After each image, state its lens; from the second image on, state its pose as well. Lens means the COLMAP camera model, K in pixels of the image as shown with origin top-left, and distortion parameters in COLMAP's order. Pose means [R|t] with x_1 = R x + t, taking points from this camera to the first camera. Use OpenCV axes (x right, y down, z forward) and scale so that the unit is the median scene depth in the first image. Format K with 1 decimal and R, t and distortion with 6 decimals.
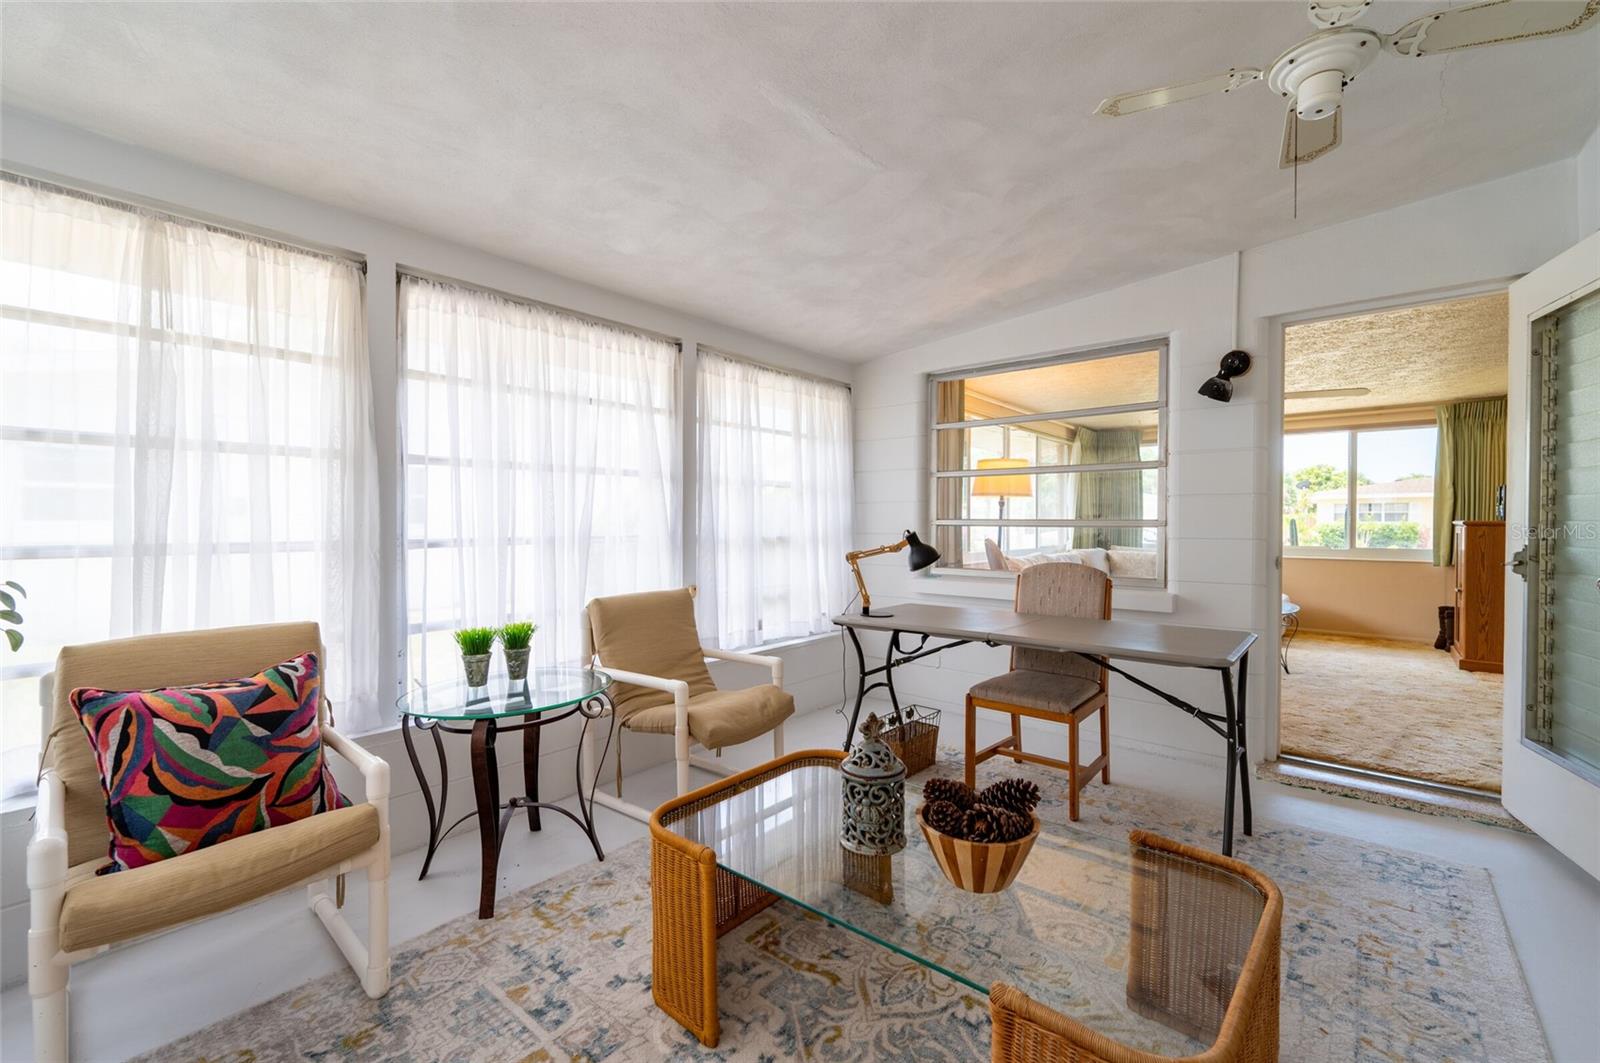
lens RADIAL K [[672.7, 0, 797.3], [0, 672.7, 530.1], [0, 0, 1]] dist [-0.001127, -0.000135]
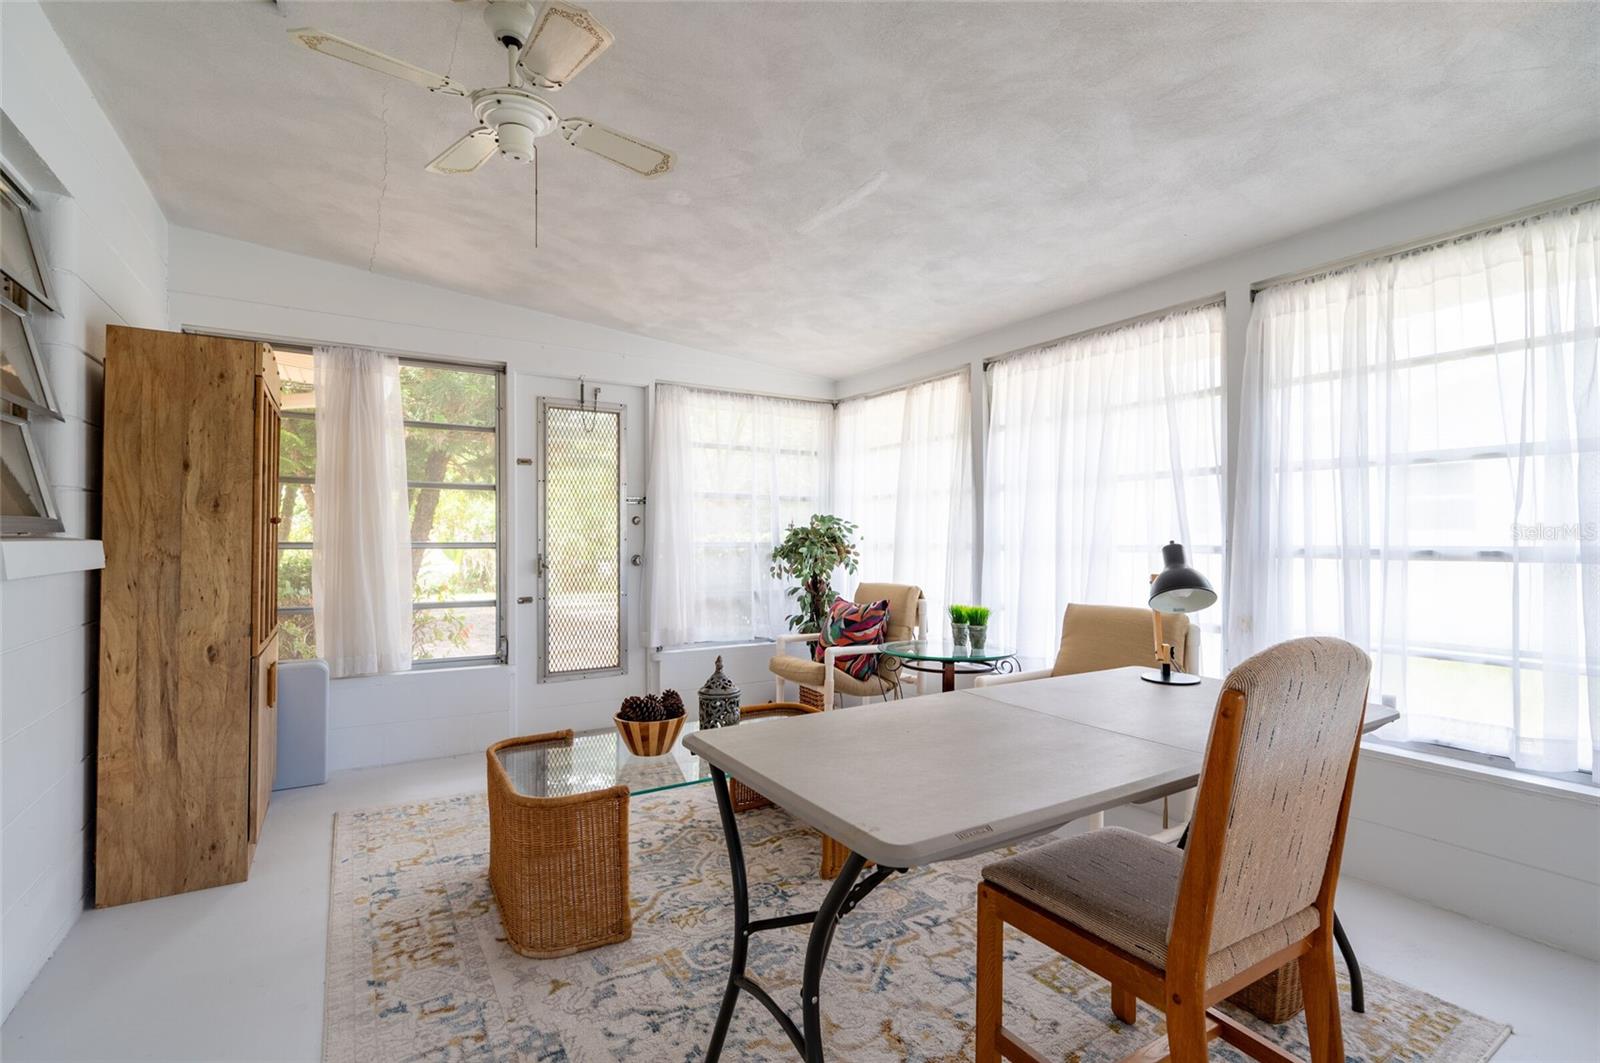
lens RADIAL K [[762.0, 0, 798.3], [0, 762.0, 532.2], [0, 0, 1]] dist [0.002213, 0.000013]
pose [[-0.322598, -0.006078, -0.946517, 1.128915], [-0.009820, 0.999947, -0.003074, -0.002327], [0.946485, 0.008303, -0.322640, 1.148799]]
